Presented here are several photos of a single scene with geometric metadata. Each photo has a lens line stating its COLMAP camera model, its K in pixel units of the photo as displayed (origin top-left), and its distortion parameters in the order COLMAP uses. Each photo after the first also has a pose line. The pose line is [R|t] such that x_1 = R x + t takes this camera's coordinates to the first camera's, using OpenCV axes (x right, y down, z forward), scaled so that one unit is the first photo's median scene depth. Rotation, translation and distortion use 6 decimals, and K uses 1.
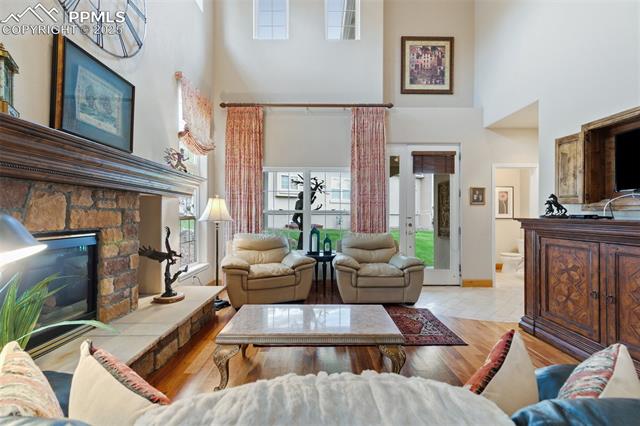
lens RADIAL K [[288.5, 0, 318.5], [0, 288.5, 213.9], [0, 0, 1]] dist [0.008806, -0.002322]
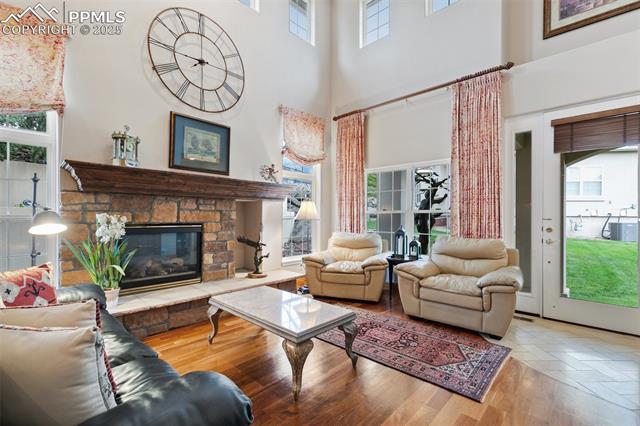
lens RADIAL K [[288.5, 0, 318.7], [0, 288.5, 216.2], [0, 0, 1]] dist [0.008806, -0.002322]
pose [[0.719980, -0.000328, -0.693995, 0.542930], [-0.000976, 0.999998, -0.001485, 0.011266], [0.693994, 0.001747, 0.719978, 0.184108]]
